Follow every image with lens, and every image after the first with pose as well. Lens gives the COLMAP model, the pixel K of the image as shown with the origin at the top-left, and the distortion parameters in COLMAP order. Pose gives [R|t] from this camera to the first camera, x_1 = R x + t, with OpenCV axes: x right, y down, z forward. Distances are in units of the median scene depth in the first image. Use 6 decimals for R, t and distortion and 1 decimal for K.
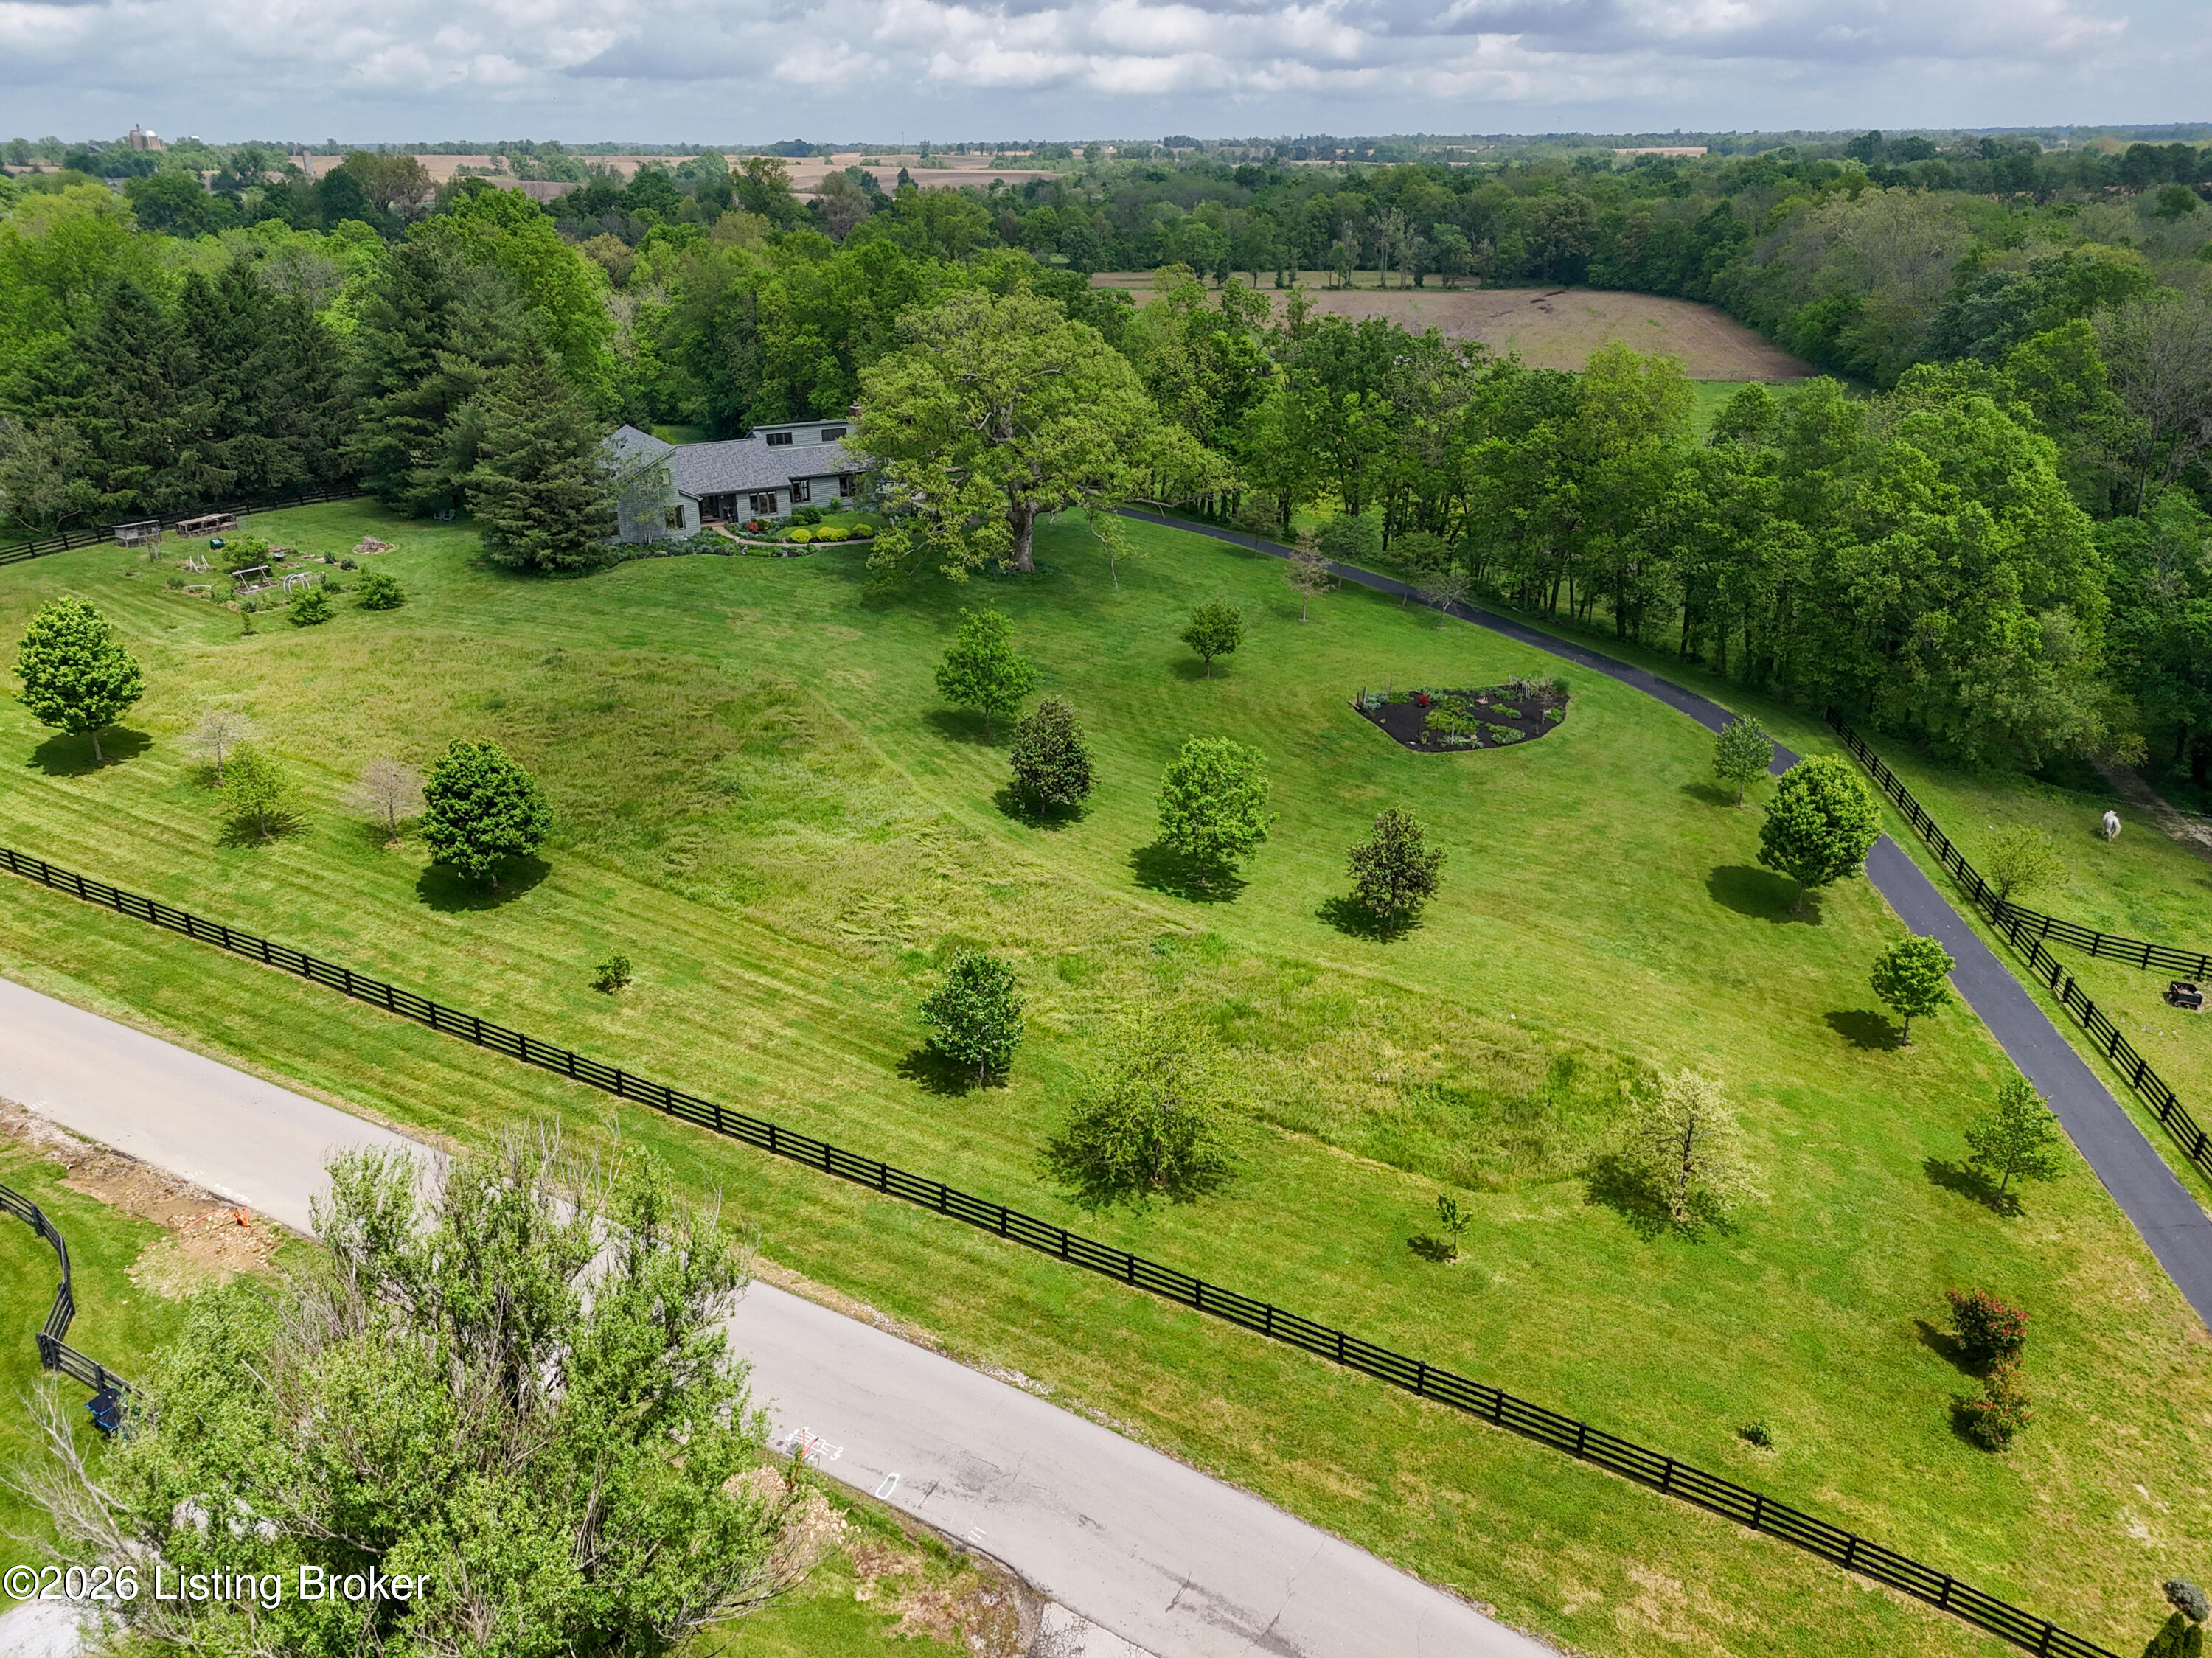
lens RADIAL K [[1627.0, 0, 1101.5], [0, 1627.0, 826.6], [0, 0, 1]] dist [0.060179, -0.000474]
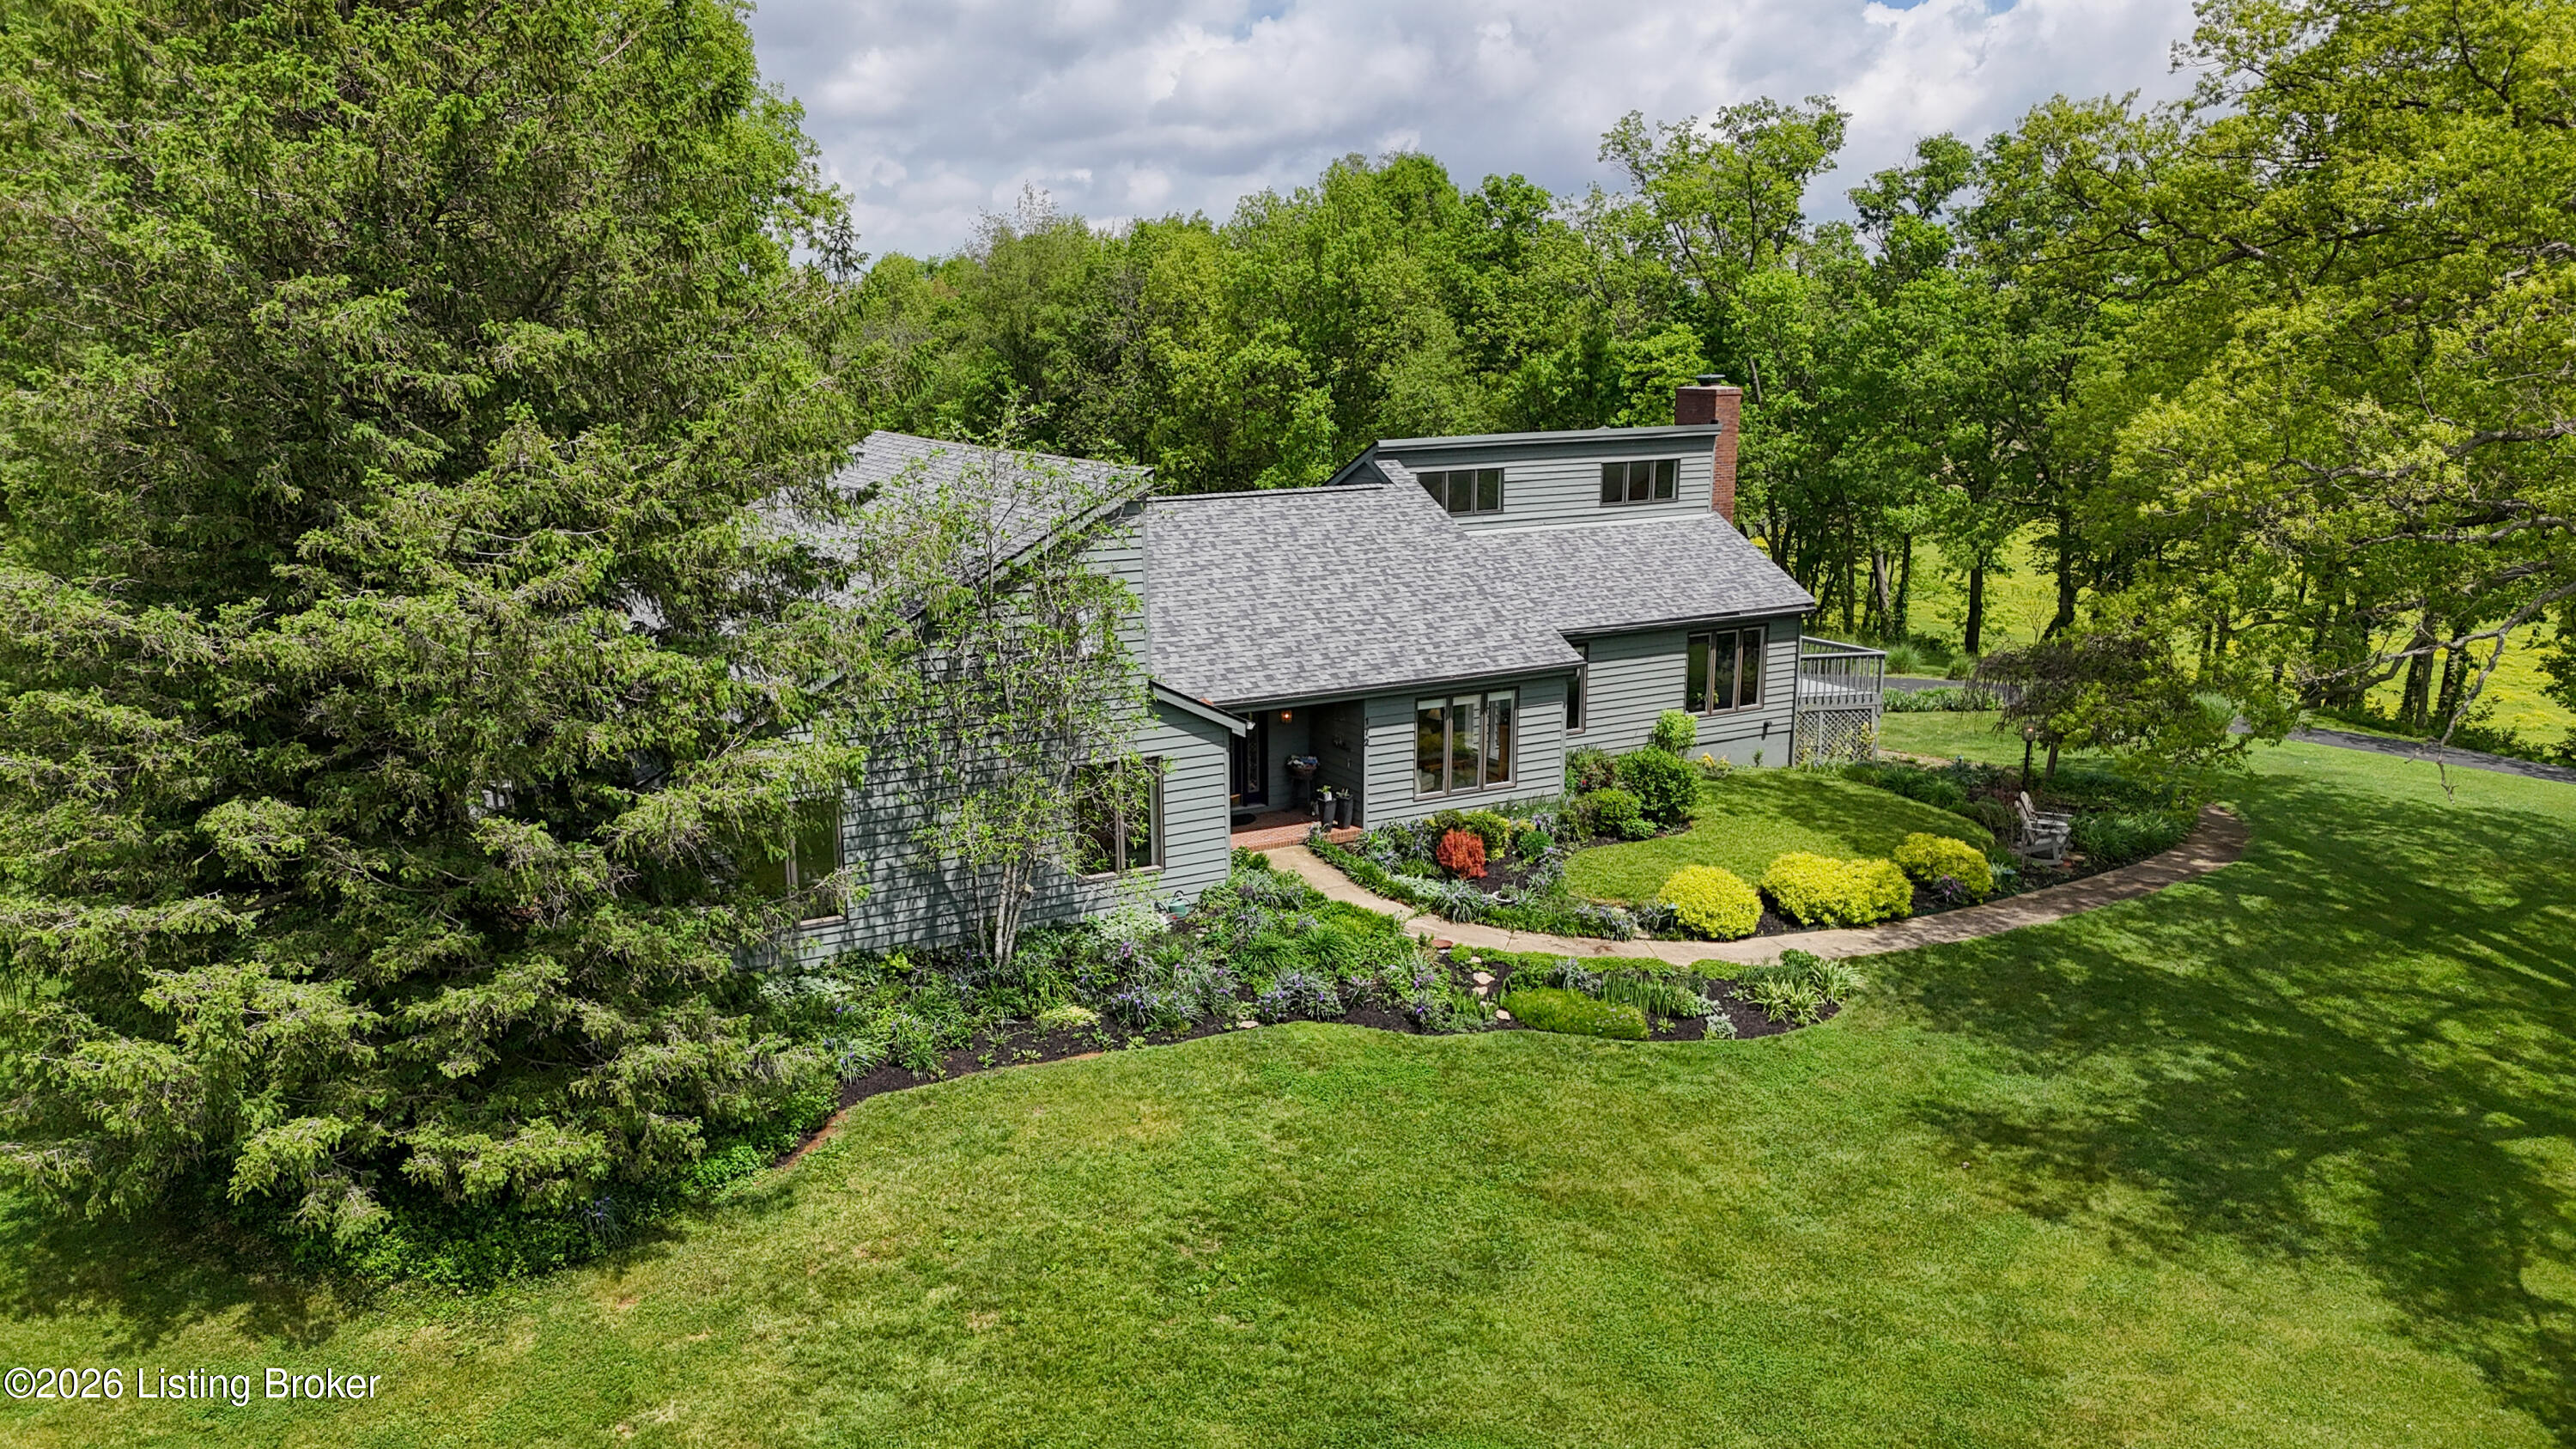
lens RADIAL K [[1807.9, 0, 1290.0], [0, 1807.9, 728.3], [0, 0, 1]] dist [0.001936, 0.000618]
pose [[0.999970, 0.000986, -0.007724, -0.238678], [-0.002447, 0.981482, -0.191539, -0.157898], [0.007392, 0.191552, 0.981455, 0.785079]]
